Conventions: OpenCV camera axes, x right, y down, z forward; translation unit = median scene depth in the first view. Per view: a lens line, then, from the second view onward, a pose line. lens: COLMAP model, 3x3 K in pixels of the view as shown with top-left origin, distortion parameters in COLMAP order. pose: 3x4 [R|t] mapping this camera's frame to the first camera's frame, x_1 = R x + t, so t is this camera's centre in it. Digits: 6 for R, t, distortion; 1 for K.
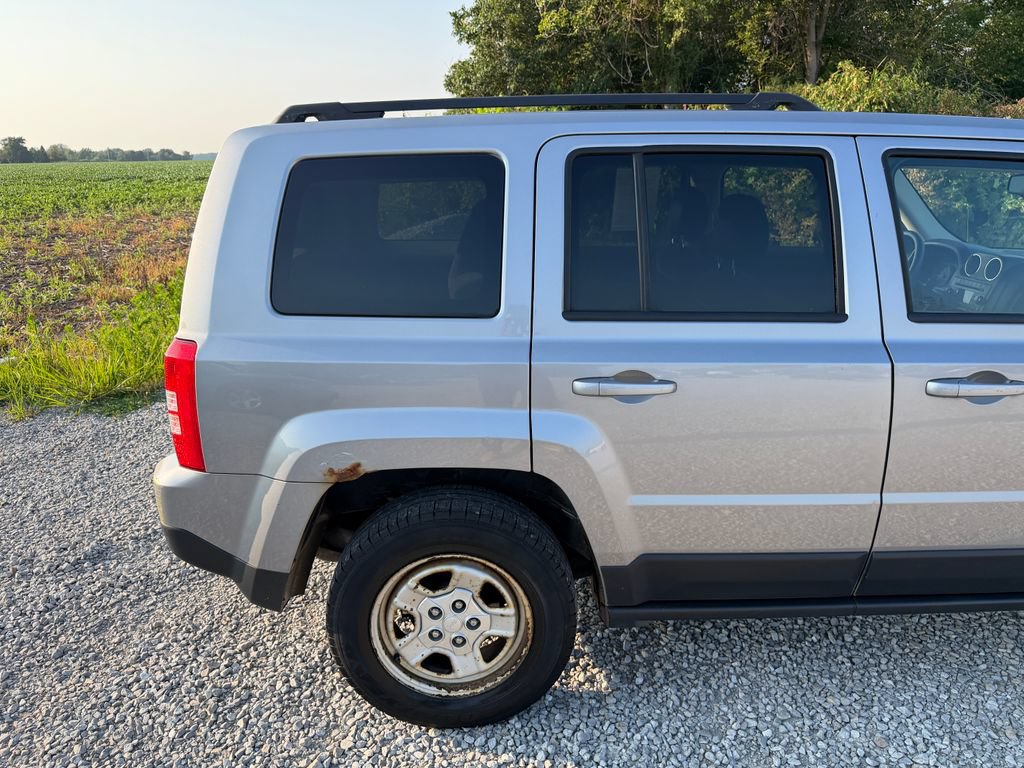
lens RADIAL K [[740.1, 0, 512.0], [0, 740.1, 384.0], [0, 0, 1]] dist [-0.020414, 0.004913]
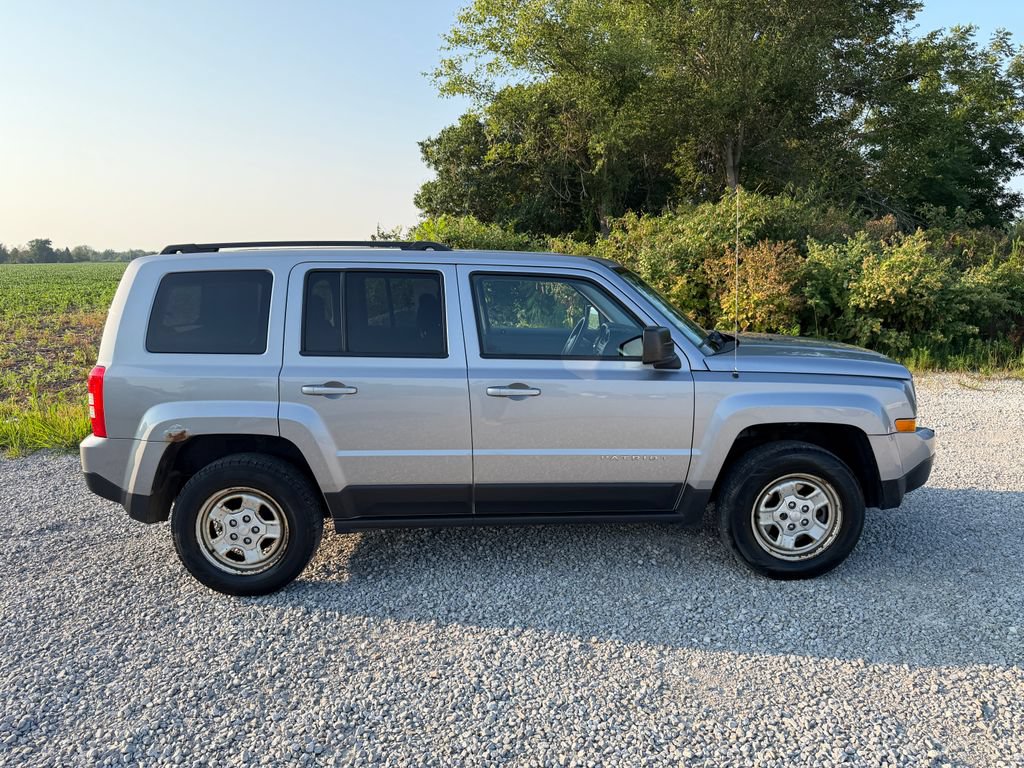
lens RADIAL K [[738.8, 0, 513.0], [0, 738.8, 386.1], [0, 0, 1]] dist [-0.001025, -0.005333]
pose [[0.999918, 0.005956, -0.011360, 0.571531], [-0.007375, 0.991584, -0.129257, 0.205136], [0.010495, 0.129330, 0.991546, -0.771617]]
